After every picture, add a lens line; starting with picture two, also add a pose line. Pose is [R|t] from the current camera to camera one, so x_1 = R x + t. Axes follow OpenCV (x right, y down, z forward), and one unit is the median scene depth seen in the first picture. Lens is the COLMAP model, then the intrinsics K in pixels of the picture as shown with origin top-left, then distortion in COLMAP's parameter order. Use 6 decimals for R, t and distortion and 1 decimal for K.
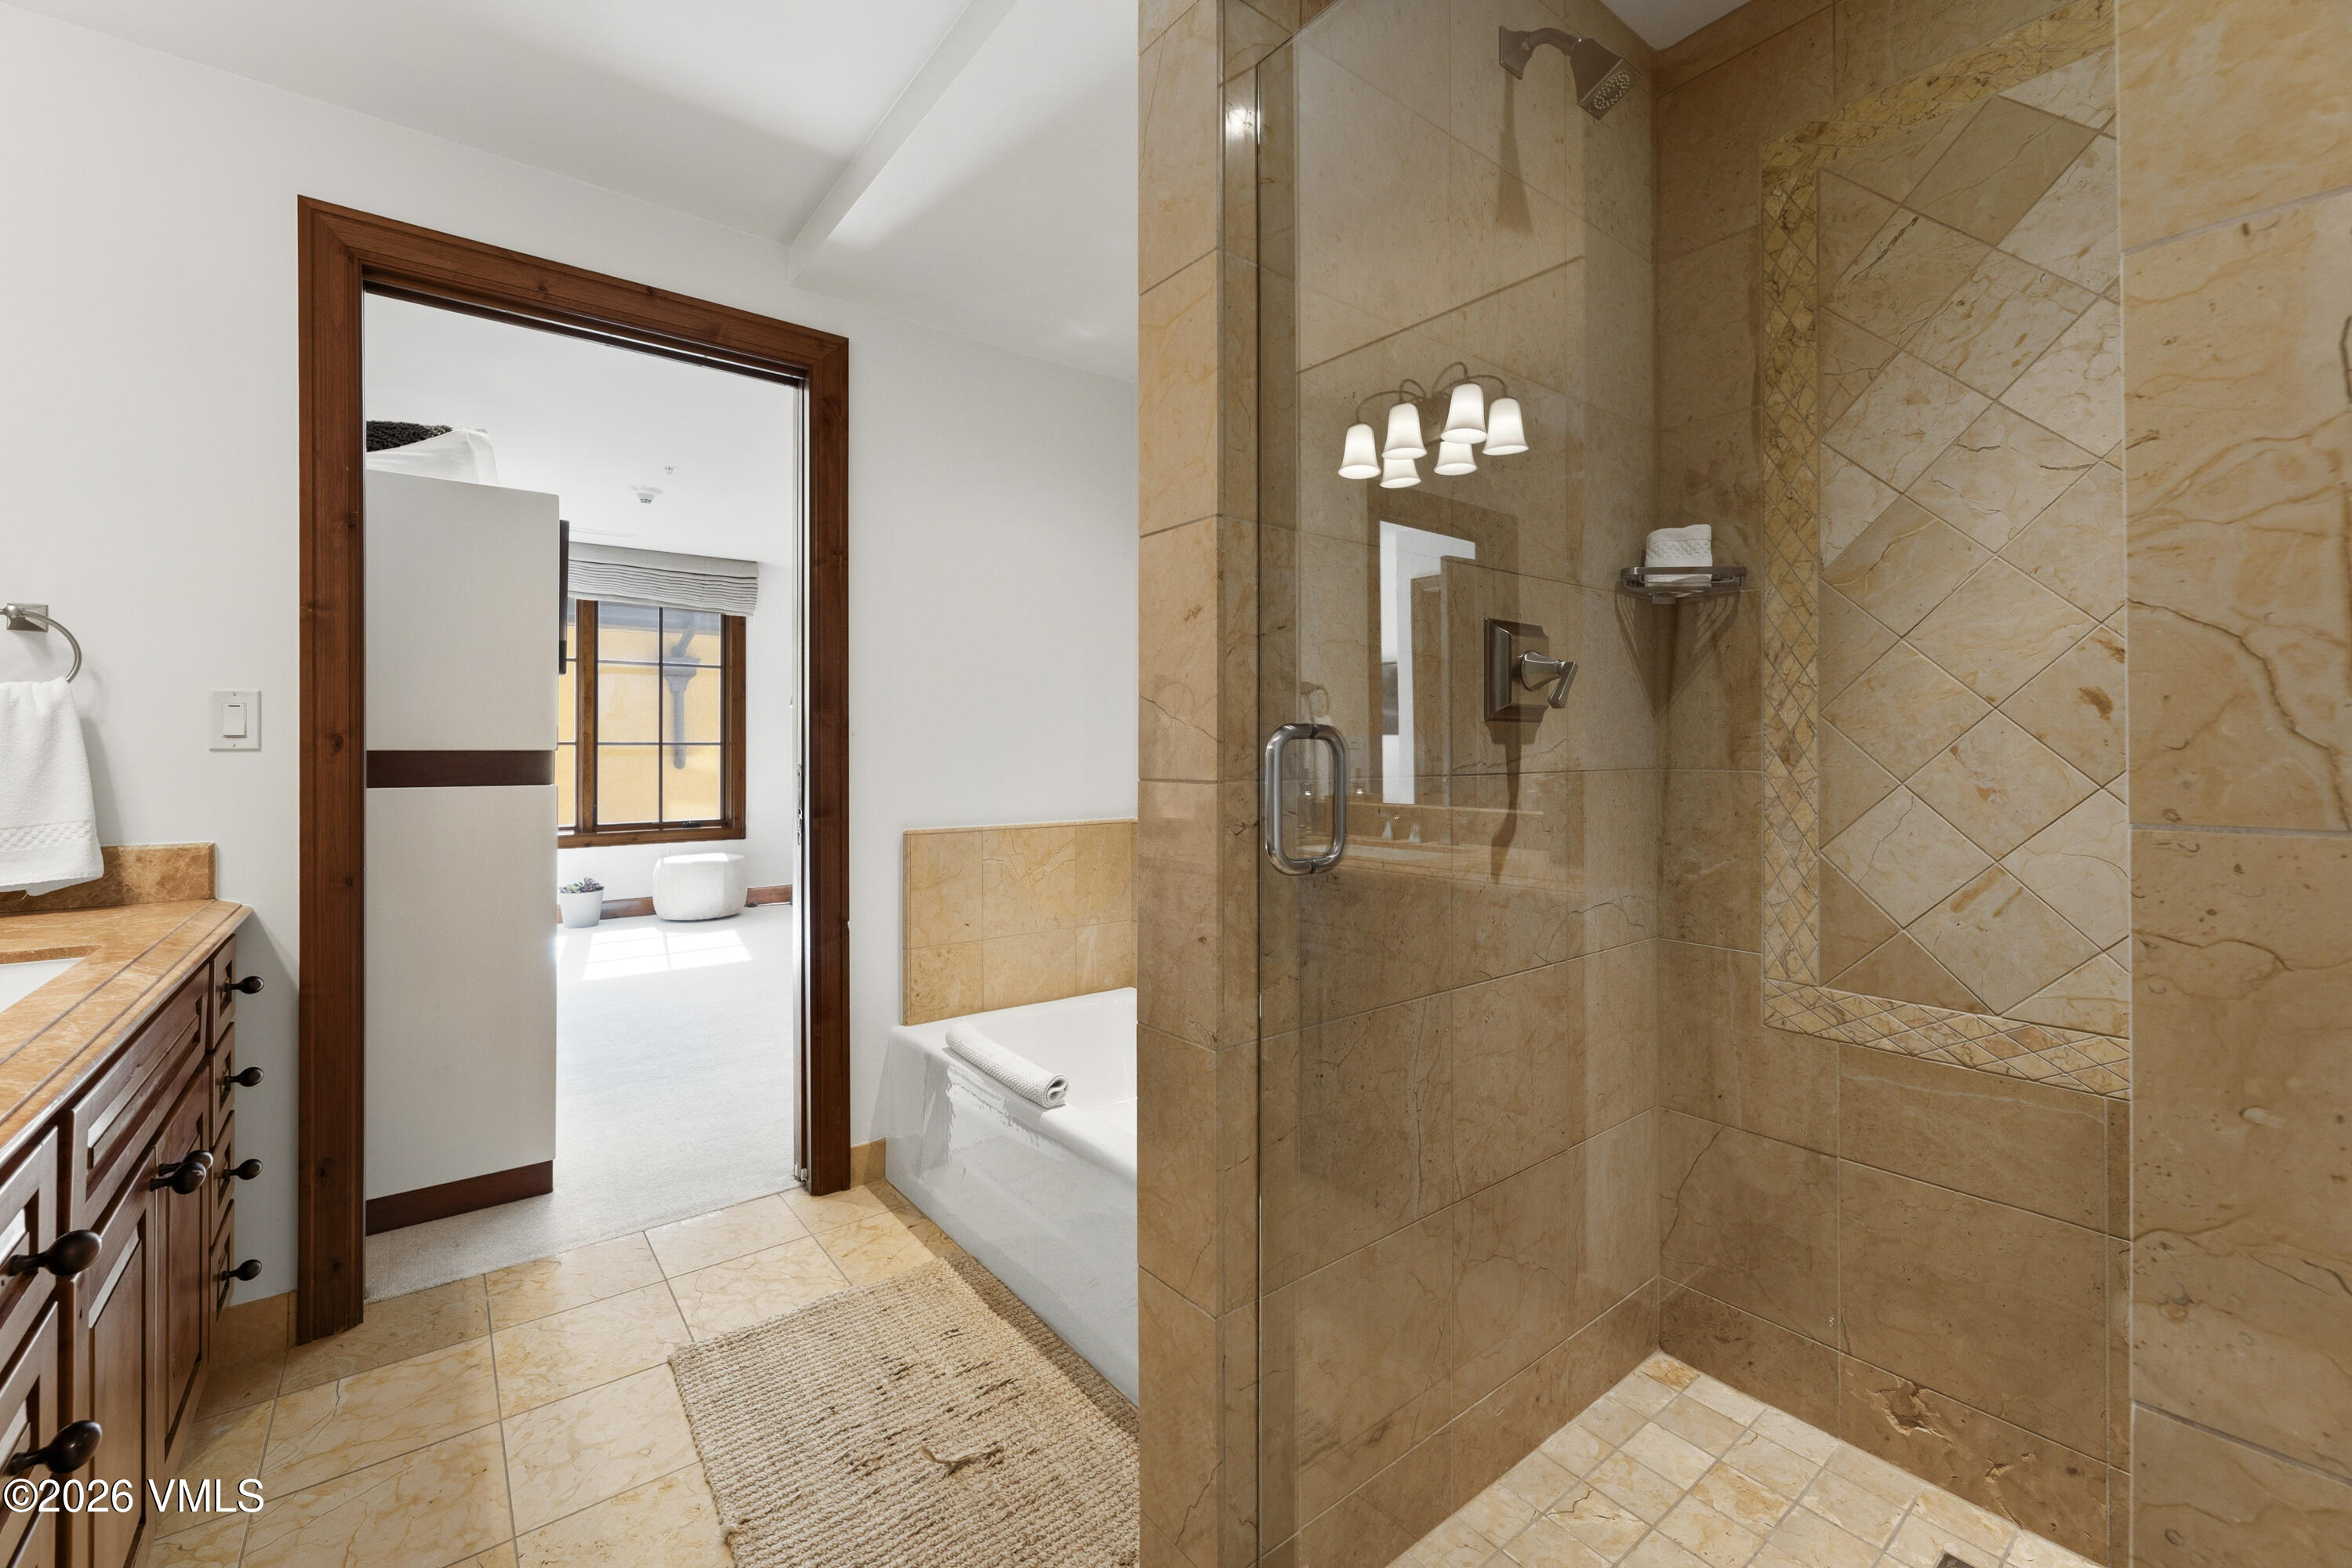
lens RADIAL K [[967.4, 0, 1165.8], [0, 967.4, 749.7], [0, 0, 1]] dist [-0.001601, -0.000293]
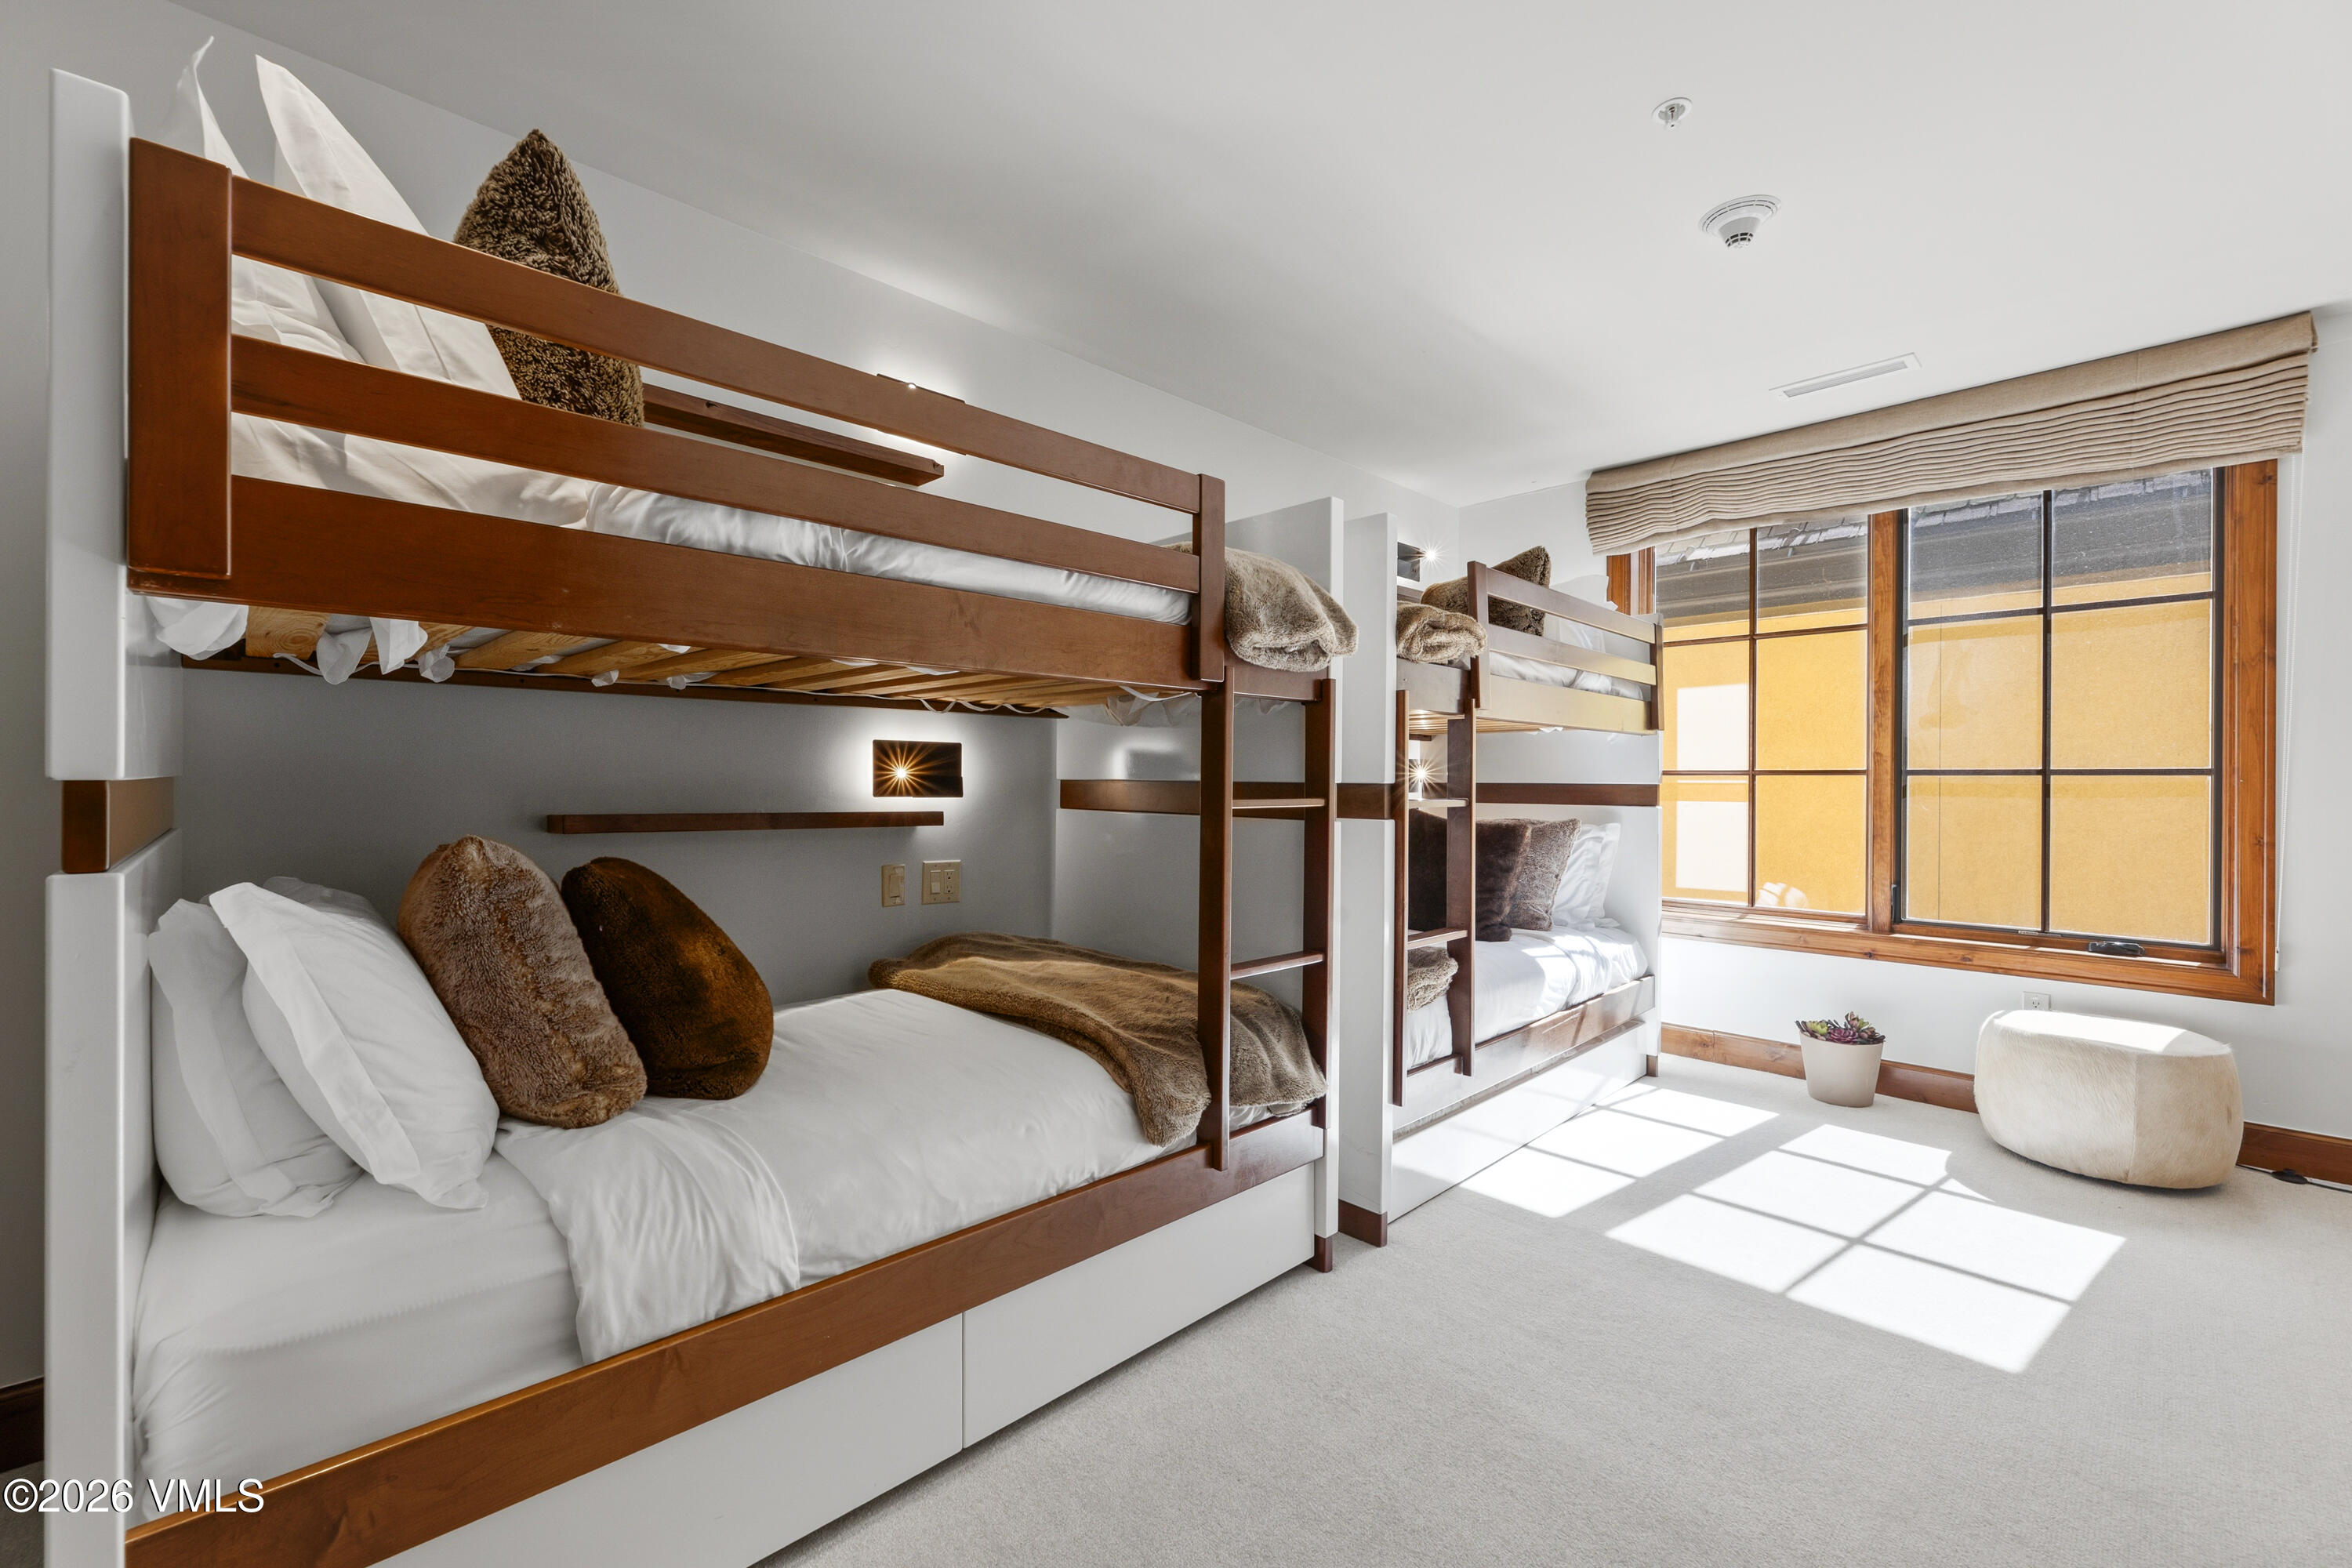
lens RADIAL K [[961.9, 0, 1159.5], [0, 961.9, 778.1], [0, 0, 1]] dist [-0.000904, 0.000176]
pose [[0.103291, 0.000074, -0.994651, -0.087689], [-0.004529, 0.999990, -0.000396, -0.000907], [0.994641, 0.004546, 0.103290, 0.521441]]
